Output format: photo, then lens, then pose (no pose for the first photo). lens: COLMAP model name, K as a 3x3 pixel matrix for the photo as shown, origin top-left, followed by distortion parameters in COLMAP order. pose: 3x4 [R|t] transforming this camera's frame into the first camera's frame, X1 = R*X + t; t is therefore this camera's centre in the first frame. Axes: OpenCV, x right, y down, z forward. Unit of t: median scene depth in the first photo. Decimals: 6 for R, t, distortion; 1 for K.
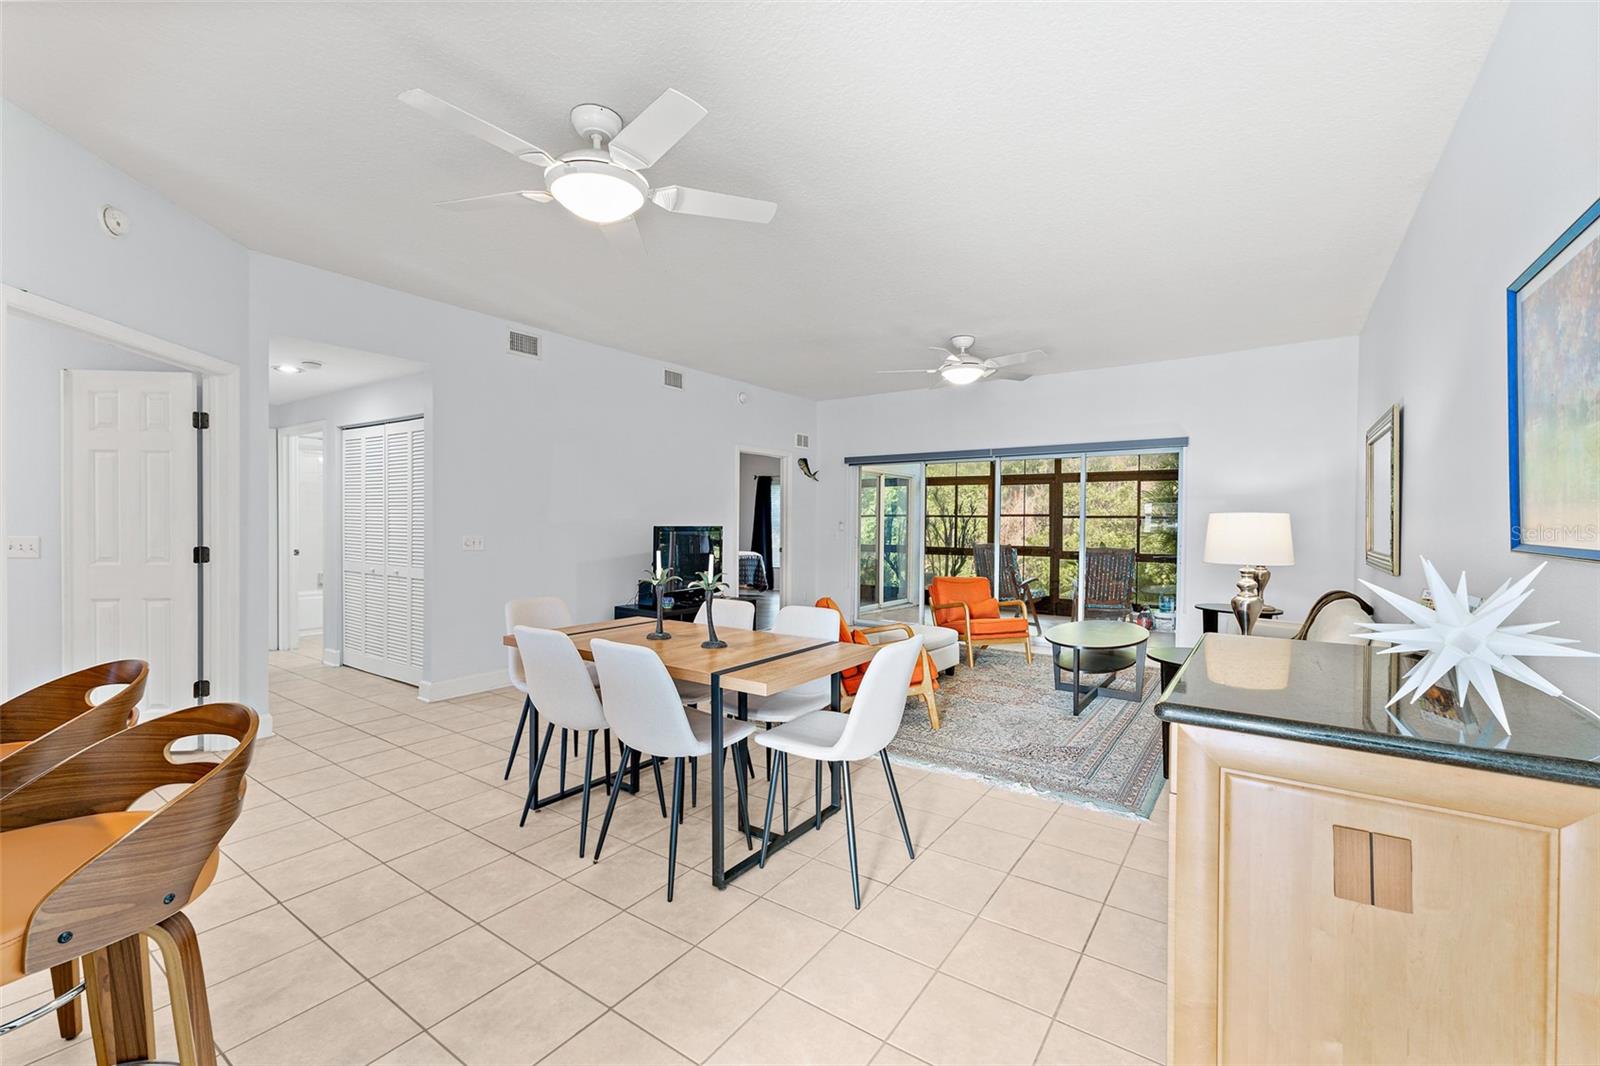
lens RADIAL K [[678.1, 0, 794.4], [0, 678.1, 529.9], [0, 0, 1]] dist [0.002769, 0.000344]
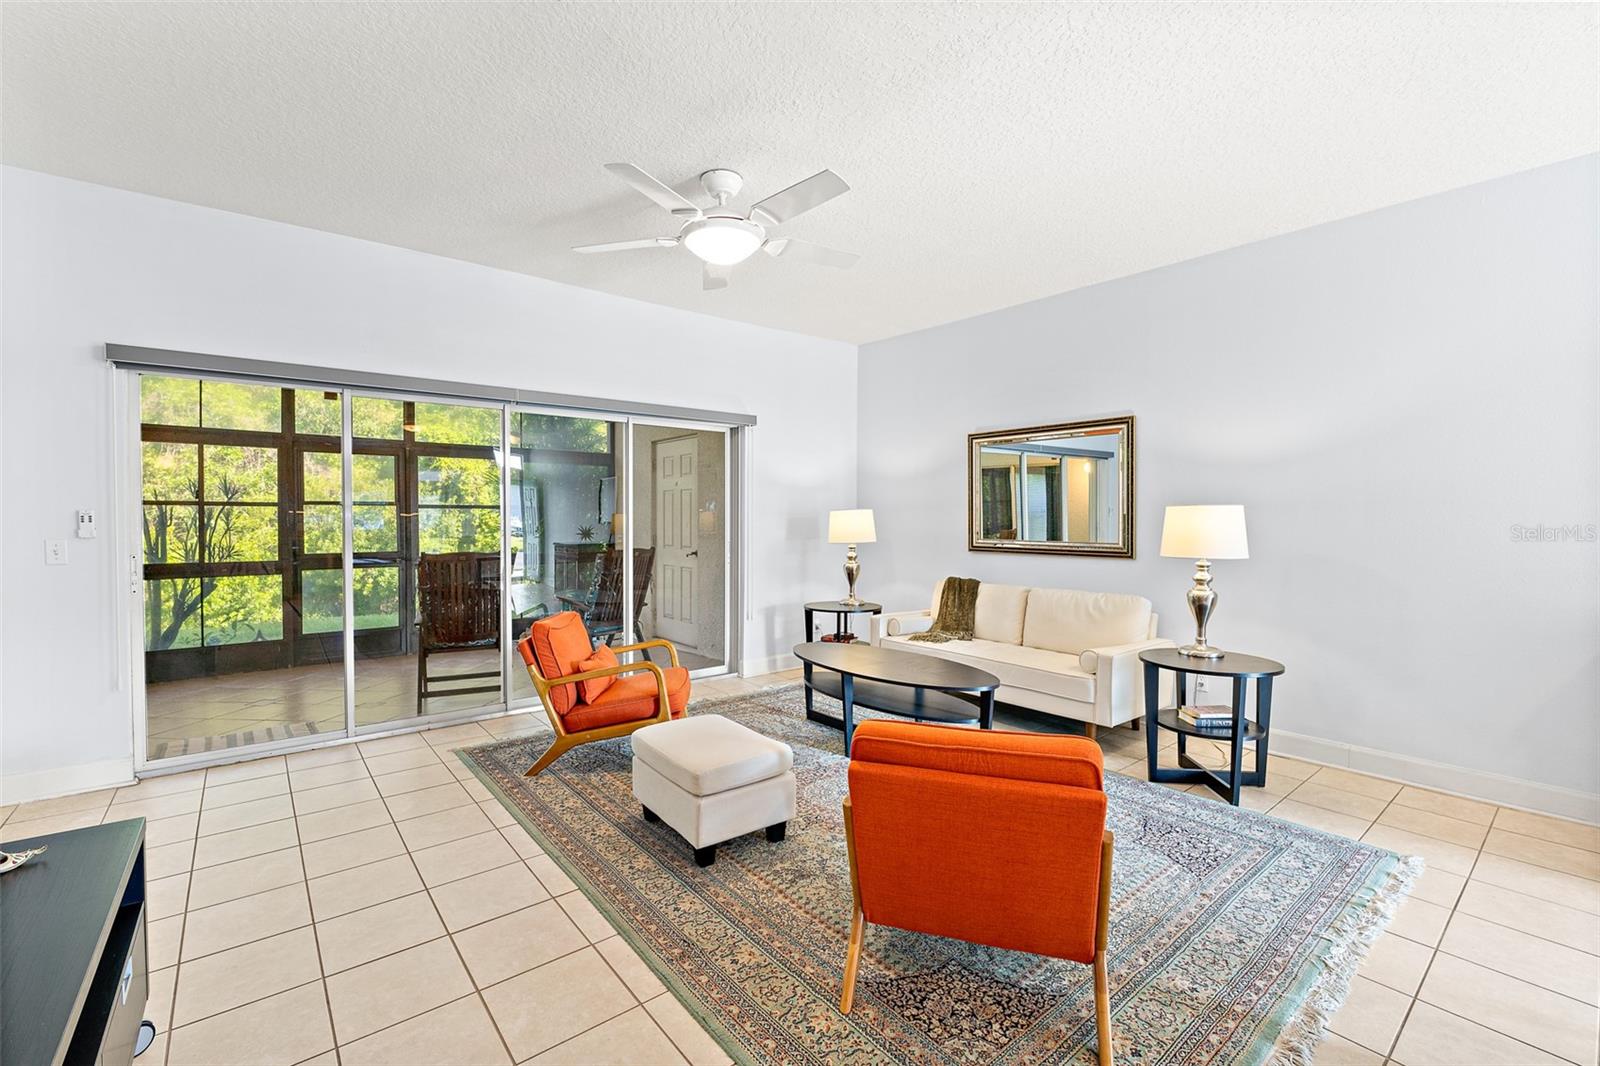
lens RADIAL K [[682.9, 0, 791.5], [0, 682.9, 530.1], [0, 0, 1]] dist [-0.011087, 0.000337]
pose [[0.273239, -0.025866, 0.961598, -0.168246], [0.012256, 0.999651, 0.023407, -0.007407], [-0.961868, 0.005390, 0.273460, 0.495998]]
